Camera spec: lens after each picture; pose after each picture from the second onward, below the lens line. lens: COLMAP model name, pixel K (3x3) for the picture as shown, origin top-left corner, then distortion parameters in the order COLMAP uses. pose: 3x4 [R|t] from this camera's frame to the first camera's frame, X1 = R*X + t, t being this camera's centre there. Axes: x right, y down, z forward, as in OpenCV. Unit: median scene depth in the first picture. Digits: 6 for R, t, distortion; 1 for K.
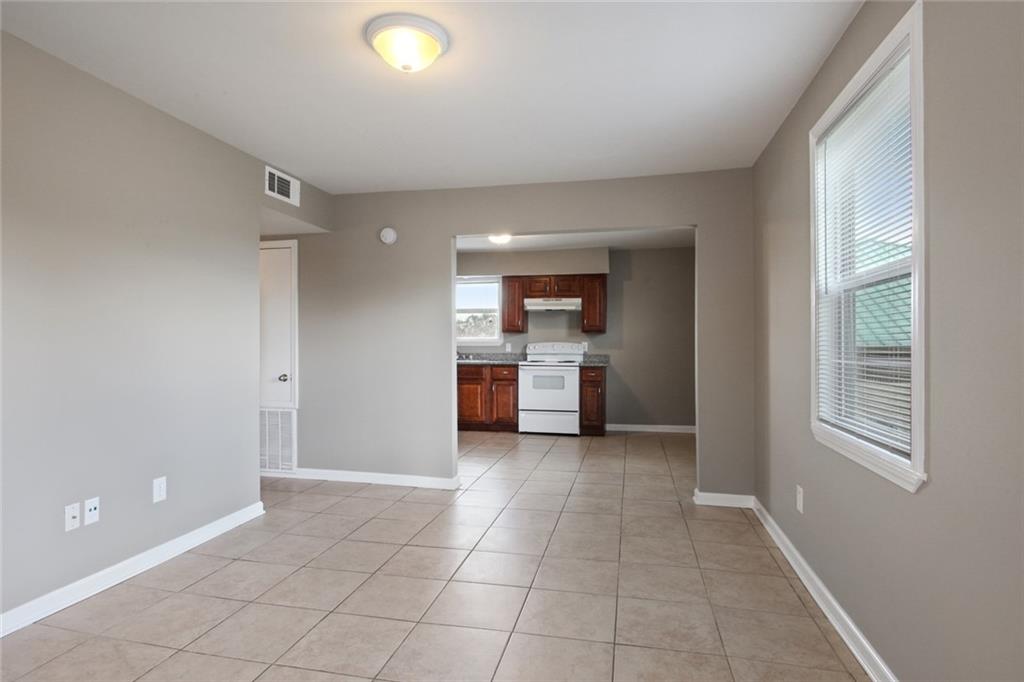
lens RADIAL K [[564.8, 0, 512.0], [0, 564.8, 341.0], [0, 0, 1]] dist [-0.002953, -0.000451]
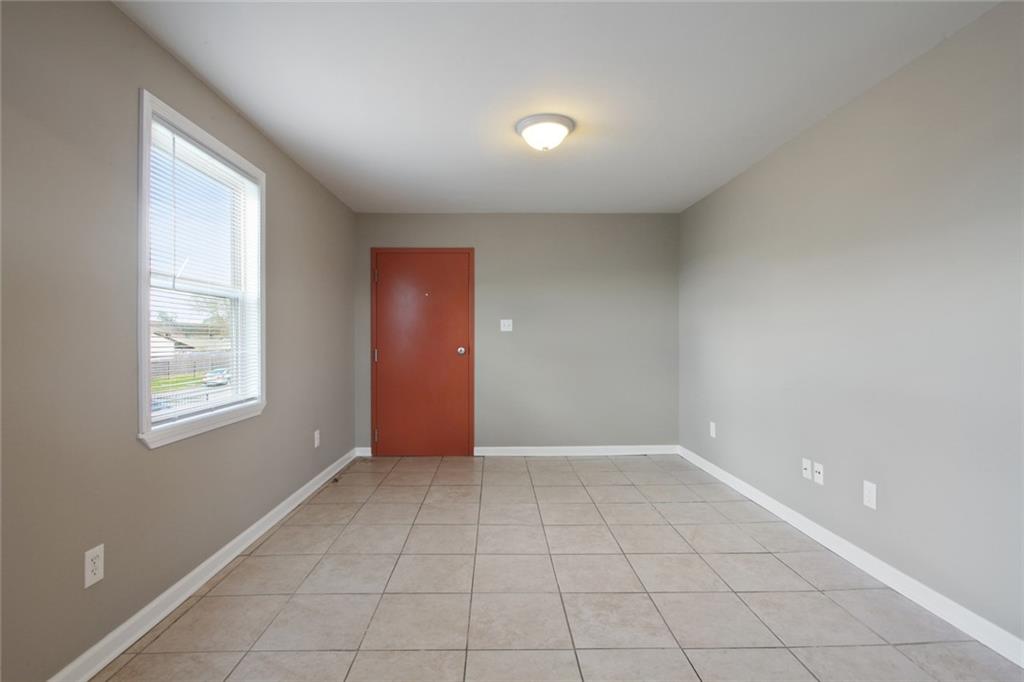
lens RADIAL K [[505.6, 0, 512.0], [0, 505.6, 341.0], [0, 0, 1]] dist [0.000608, 0.000082]
pose [[-0.971407, 0.003167, -0.237400, 0.062599], [0.002655, 0.999993, 0.002476, 0.001424], [0.237407, 0.001775, -0.971409, 0.683007]]
